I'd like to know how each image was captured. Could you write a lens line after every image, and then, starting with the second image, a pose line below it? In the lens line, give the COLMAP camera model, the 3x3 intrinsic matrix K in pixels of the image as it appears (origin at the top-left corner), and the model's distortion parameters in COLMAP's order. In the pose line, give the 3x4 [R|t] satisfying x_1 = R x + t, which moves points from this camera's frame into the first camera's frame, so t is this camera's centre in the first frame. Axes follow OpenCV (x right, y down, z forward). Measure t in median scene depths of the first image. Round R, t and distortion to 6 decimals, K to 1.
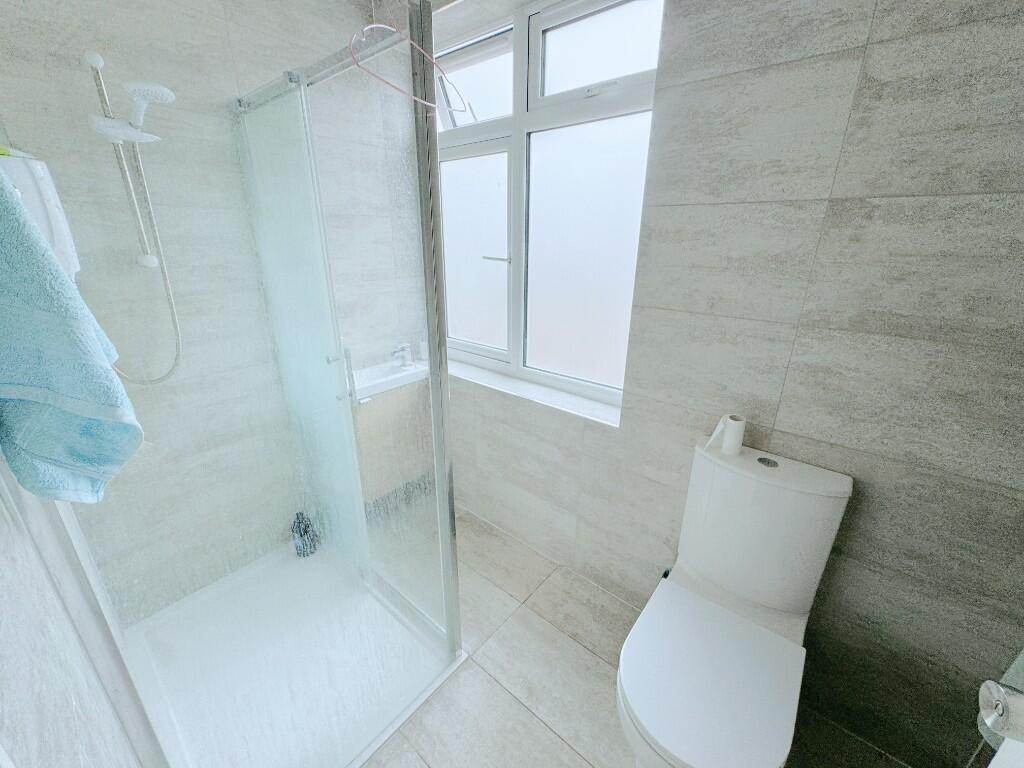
lens RADIAL K [[408.9, 0, 511.2], [0, 408.9, 383.6], [0, 0, 1]] dist [-0.004046, 0.000801]
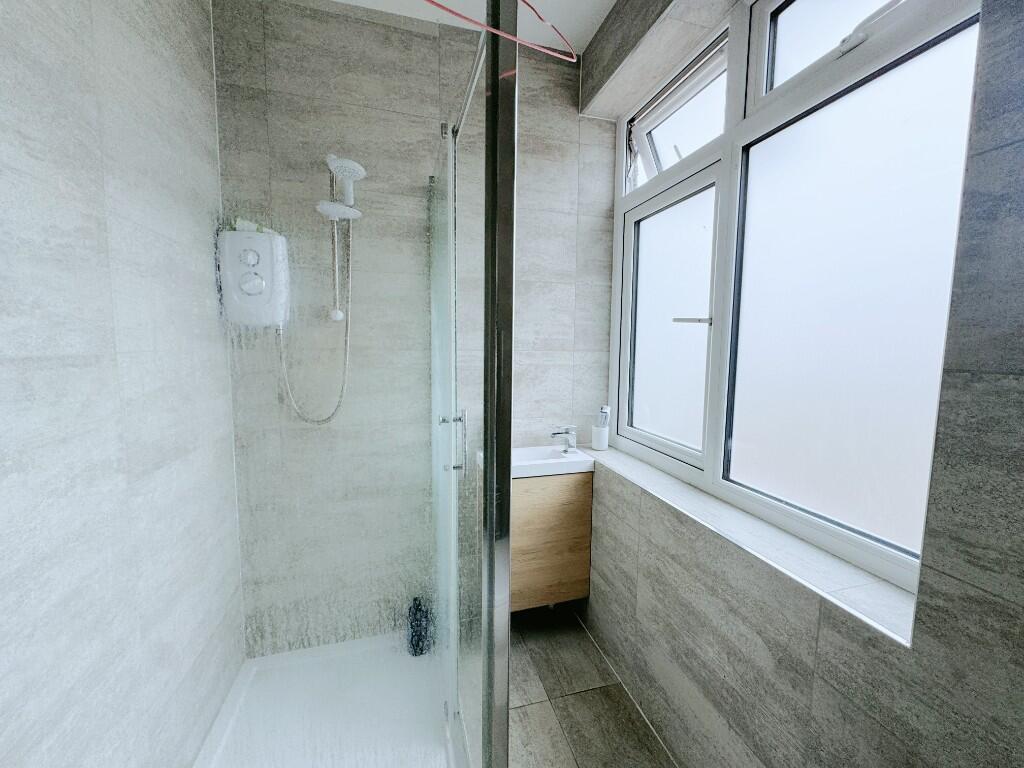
lens RADIAL K [[408.9, 0, 510.3], [0, 408.9, 382.7], [0, 0, 1]] dist [-0.004046, 0.000801]
pose [[0.824941, 0.055956, -0.562443, 0.157019], [-0.195680, 0.961825, -0.191316, 0.002157], [0.530266, 0.267883, 0.804398, 0.390916]]
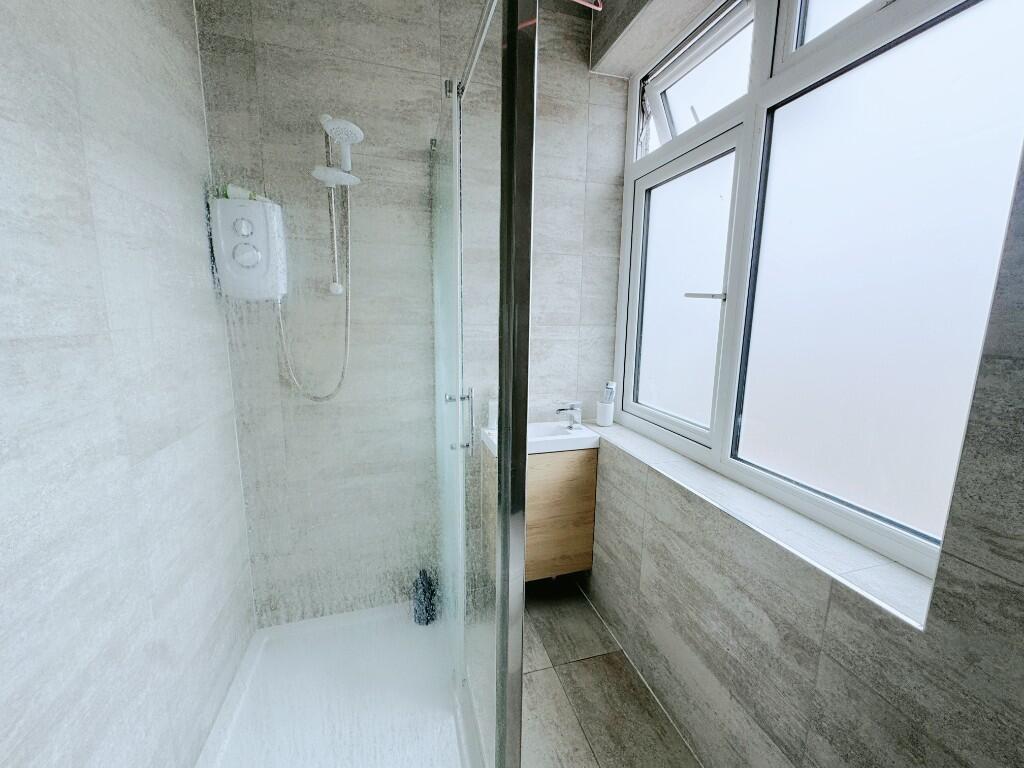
lens RADIAL K [[408.9, 0, 510.4], [0, 408.9, 382.9], [0, 0, 1]] dist [-0.004046, 0.000801]
pose [[0.828190, 0.097561, -0.551890, 0.125030], [-0.196398, 0.972810, -0.122753, -0.012642], [0.524909, 0.210052, 0.824833, 0.392740]]
